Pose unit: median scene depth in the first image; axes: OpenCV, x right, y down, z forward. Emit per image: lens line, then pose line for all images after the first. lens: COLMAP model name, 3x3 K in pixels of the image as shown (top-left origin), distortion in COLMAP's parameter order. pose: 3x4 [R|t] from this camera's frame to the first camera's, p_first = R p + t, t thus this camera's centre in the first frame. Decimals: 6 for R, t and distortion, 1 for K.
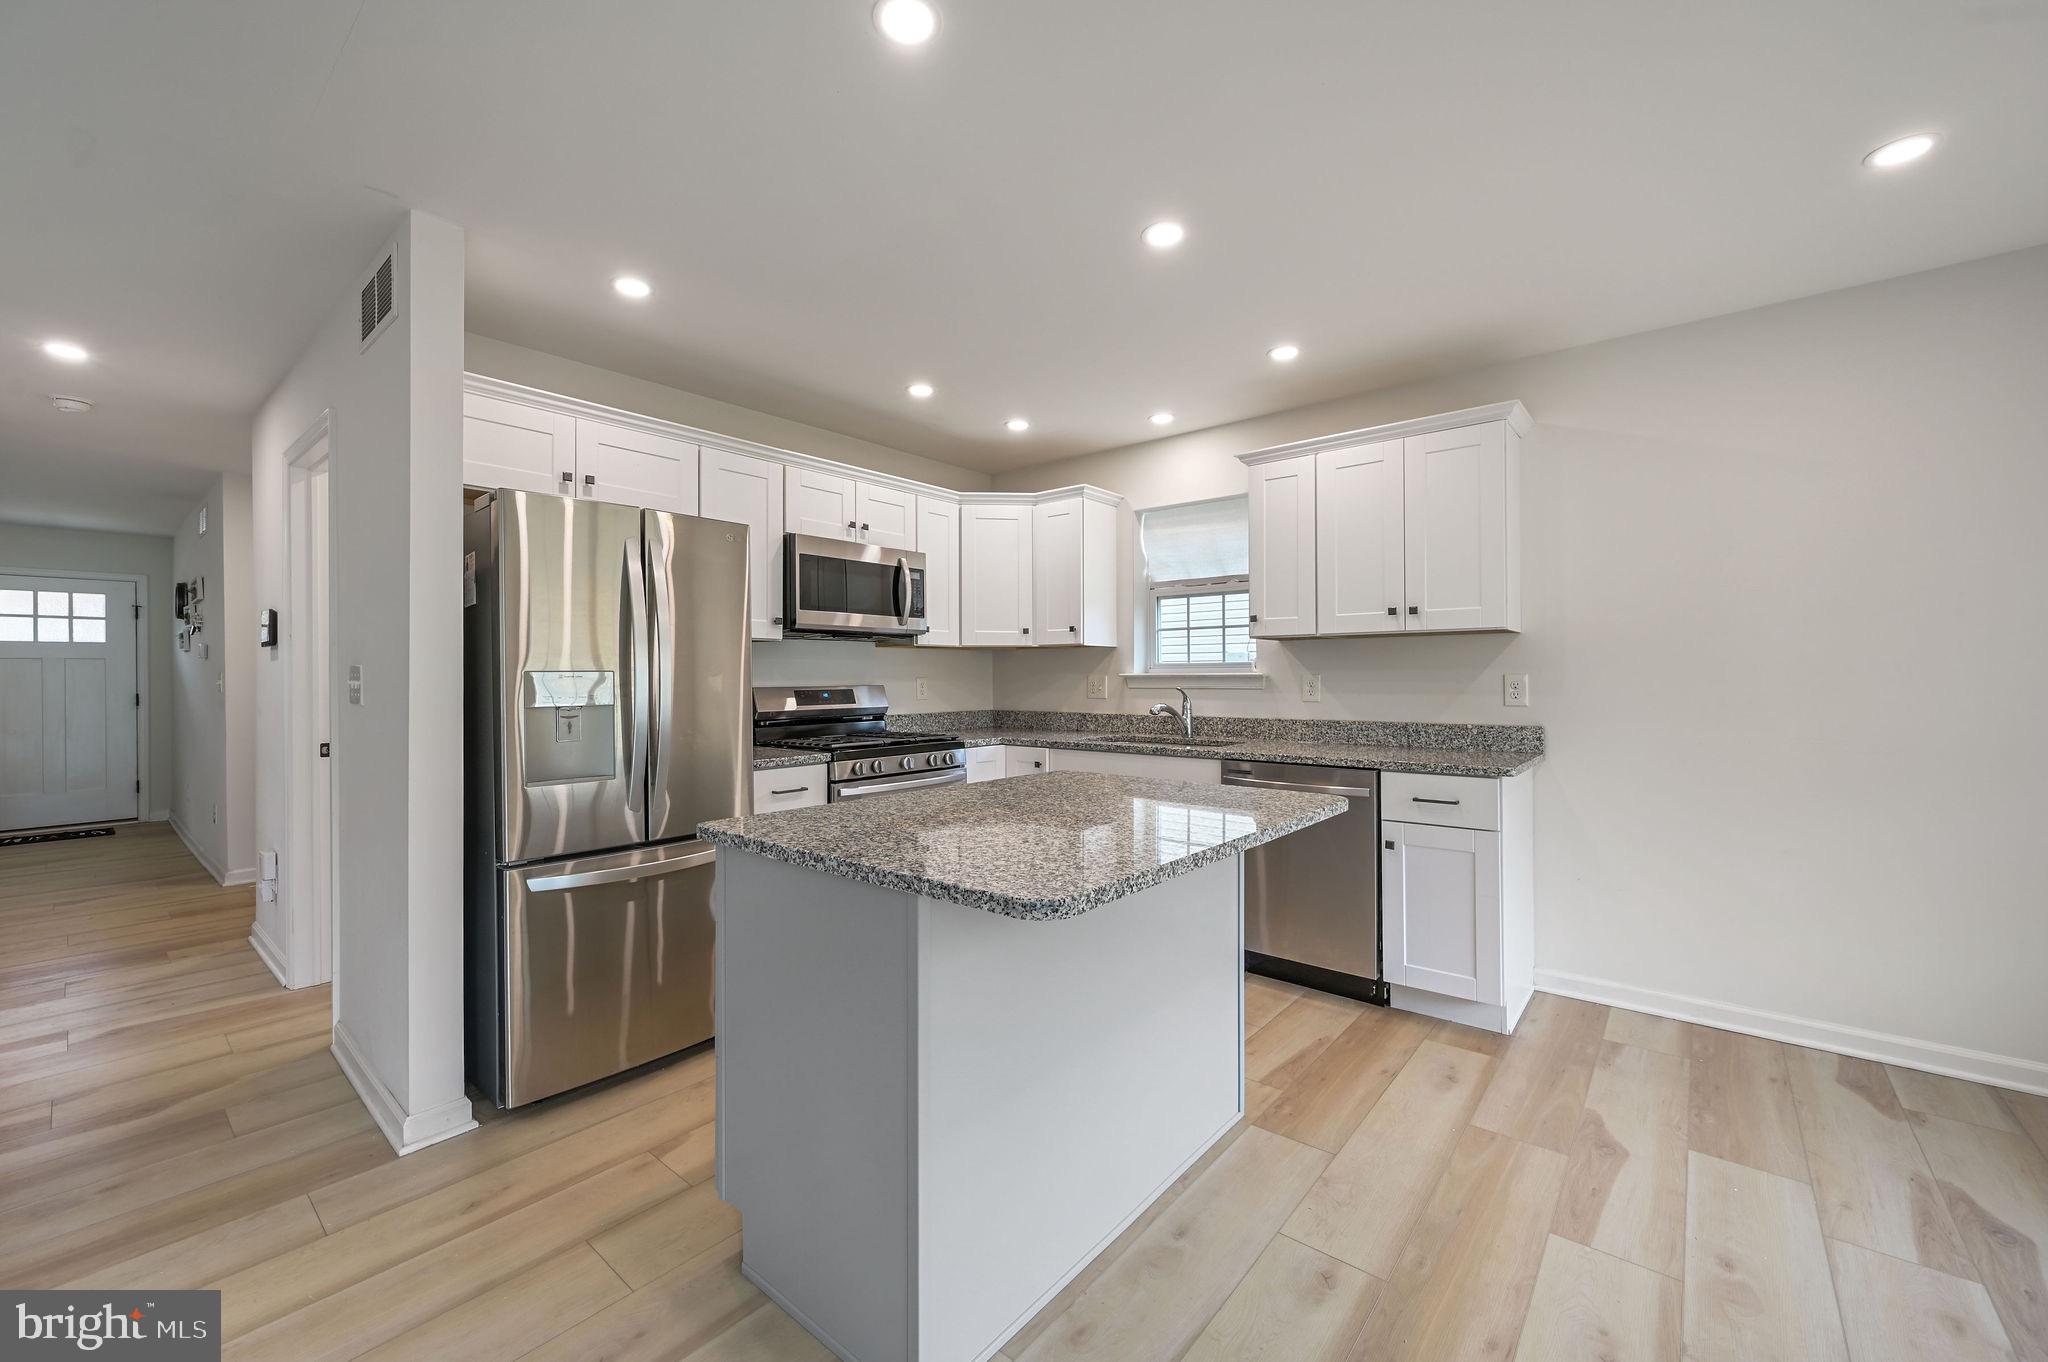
lens RADIAL K [[806.0, 0, 1026.2], [0, 806.0, 673.9], [0, 0, 1]] dist [0.000449, 0.000193]
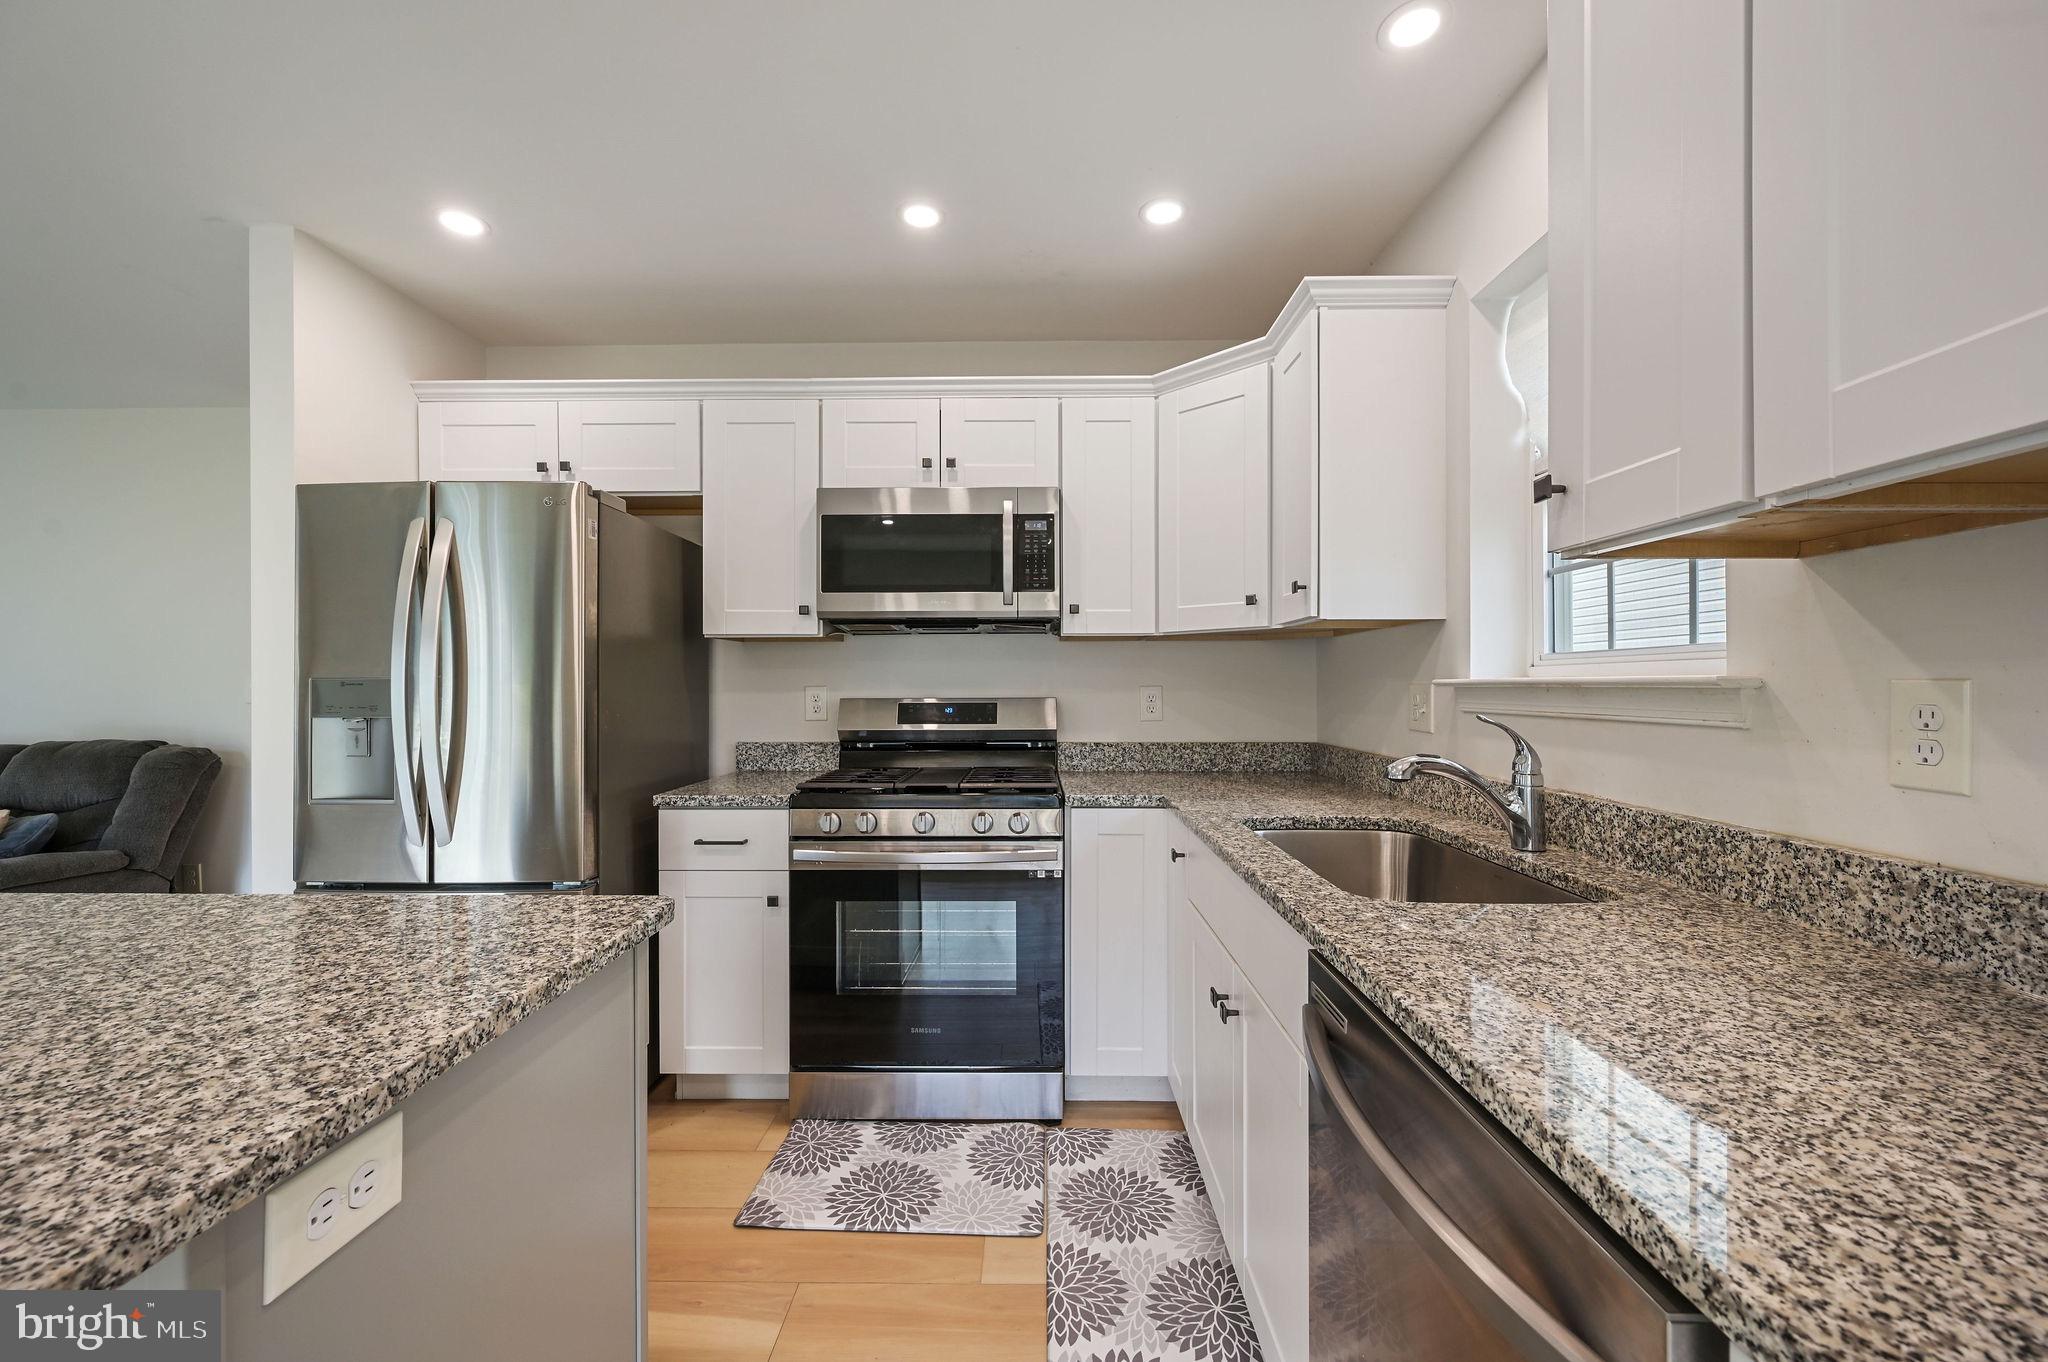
lens RADIAL K [[804.9, 0, 1022.3], [0, 804.9, 689.4], [0, 0, 1]] dist [-0.000632, -0.000083]
pose [[0.629445, 0.006095, -0.777021, 0.406236], [0.000899, 0.999963, 0.008572, 0.001774], [0.777044, -0.006094, 0.629417, 0.696191]]
